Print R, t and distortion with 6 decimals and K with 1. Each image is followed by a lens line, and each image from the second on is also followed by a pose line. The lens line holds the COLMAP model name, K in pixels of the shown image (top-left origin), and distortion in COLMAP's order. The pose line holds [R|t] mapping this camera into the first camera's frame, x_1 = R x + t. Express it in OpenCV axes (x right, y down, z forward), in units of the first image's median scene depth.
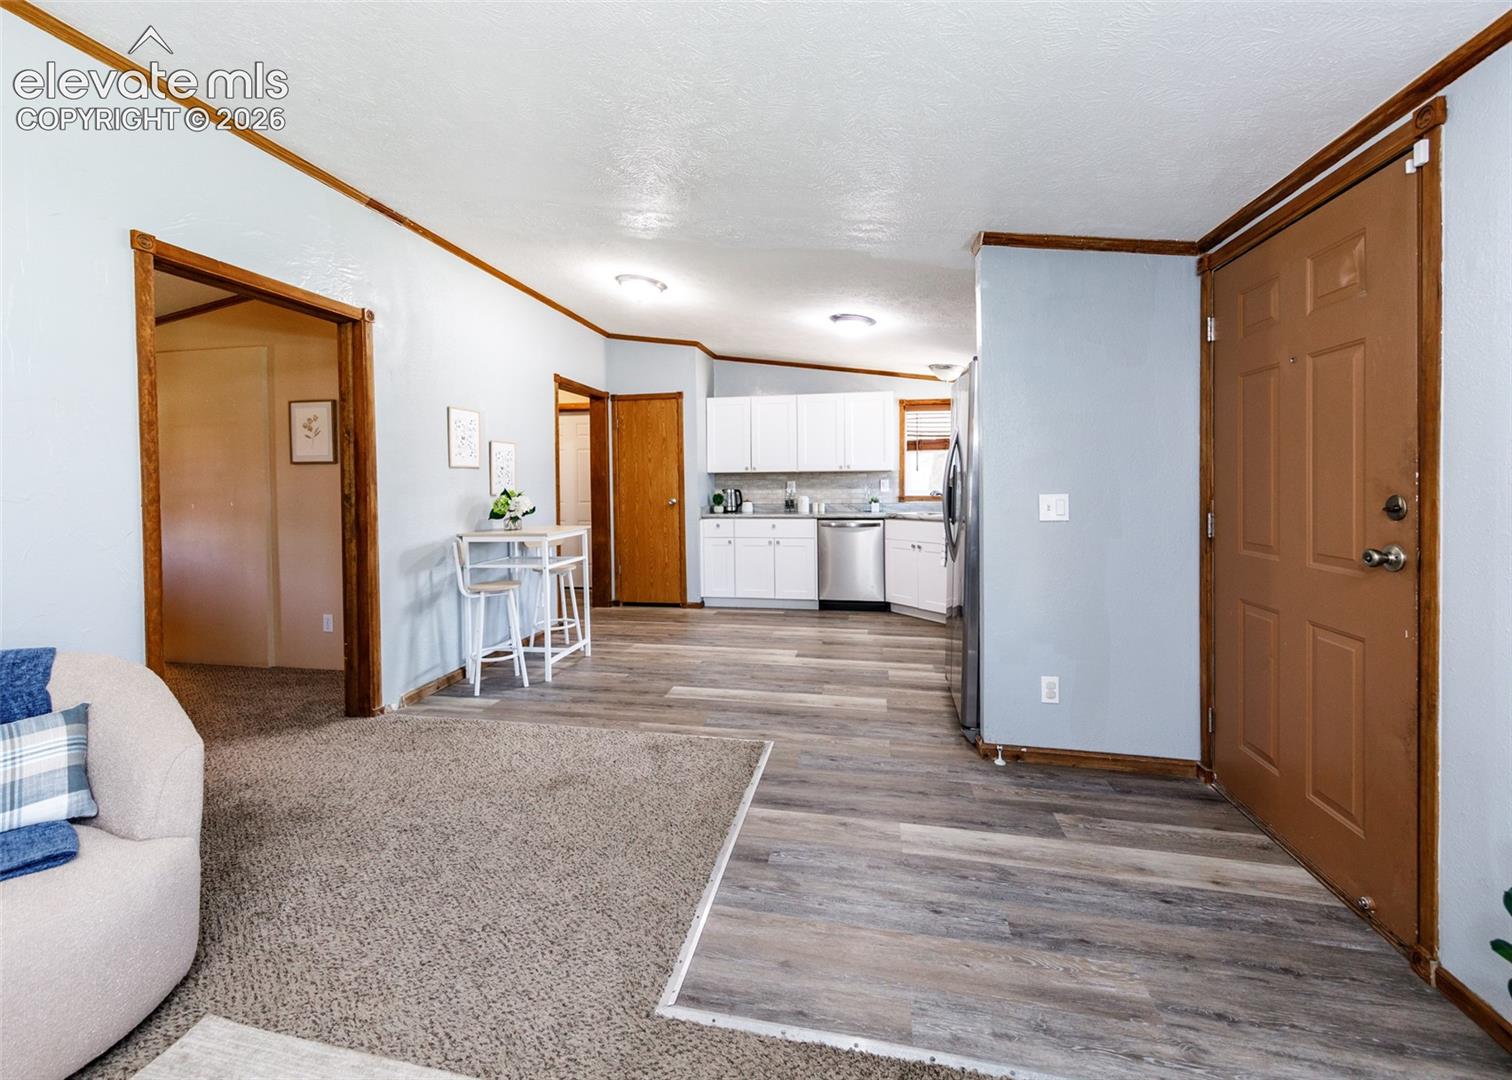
lens RADIAL K [[612.5, 0, 751.0], [0, 612.5, 492.6], [0, 0, 1]] dist [0.005603, -0.001634]
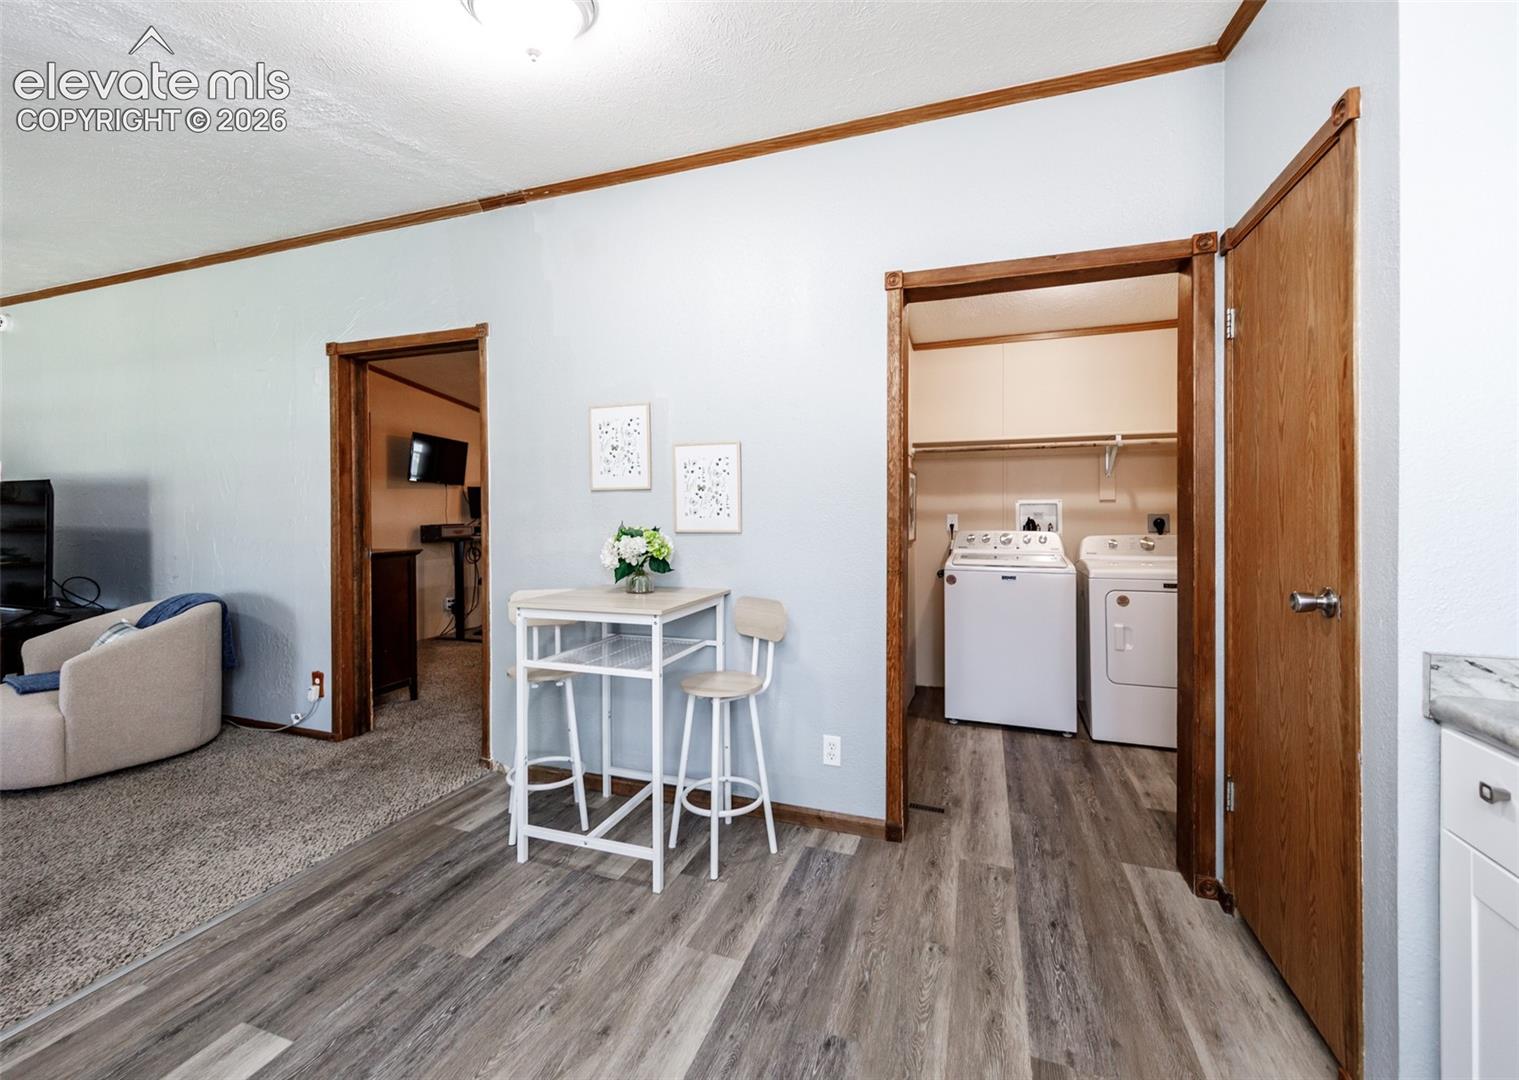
lens RADIAL K [[628.9, 0, 757.6], [0, 628.9, 513.9], [0, 0, 1]] dist [0.008245, -0.001174]
pose [[-0.145641, 0.021981, -0.989093, 0.199886], [-0.012281, 0.999636, 0.024024, -0.031800], [0.989261, 0.015646, -0.145318, 1.196536]]
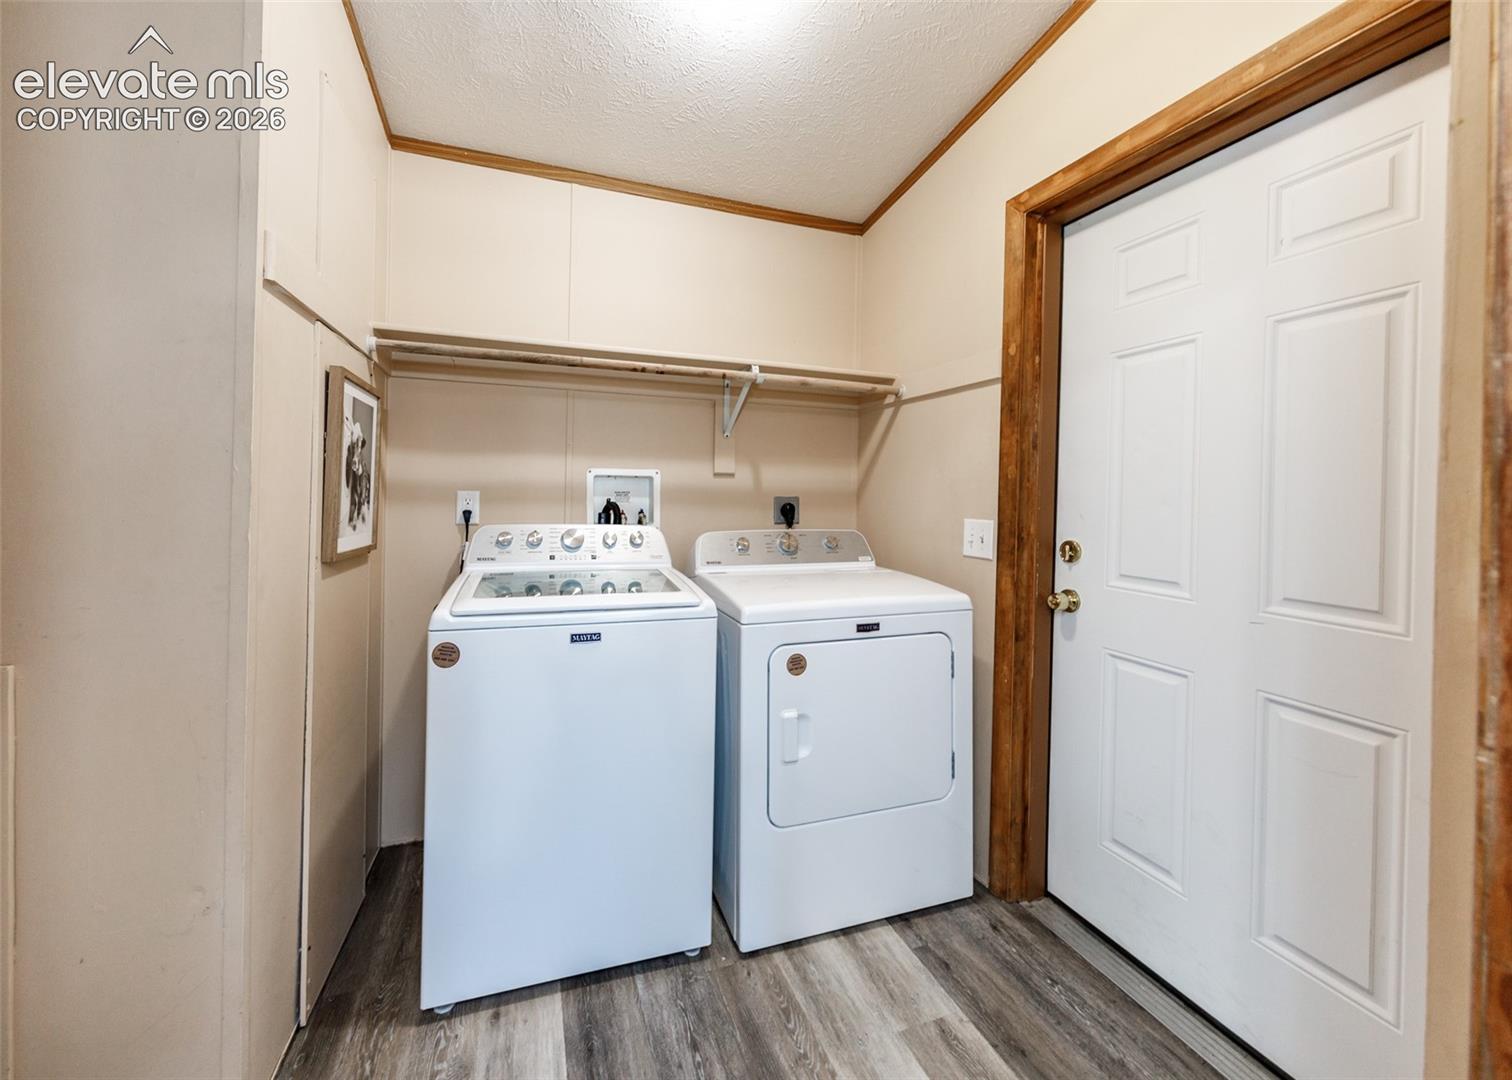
lens RADIAL K [[578.1, 0, 722.0], [0, 578.1, 498.5], [0, 0, 1]] dist [0.001559, -0.000491]
pose [[0.502698, 0.030390, -0.863928, -0.363999], [-0.045981, 0.998907, 0.008383, -0.016949], [0.863238, 0.035510, 0.503546, 1.306209]]
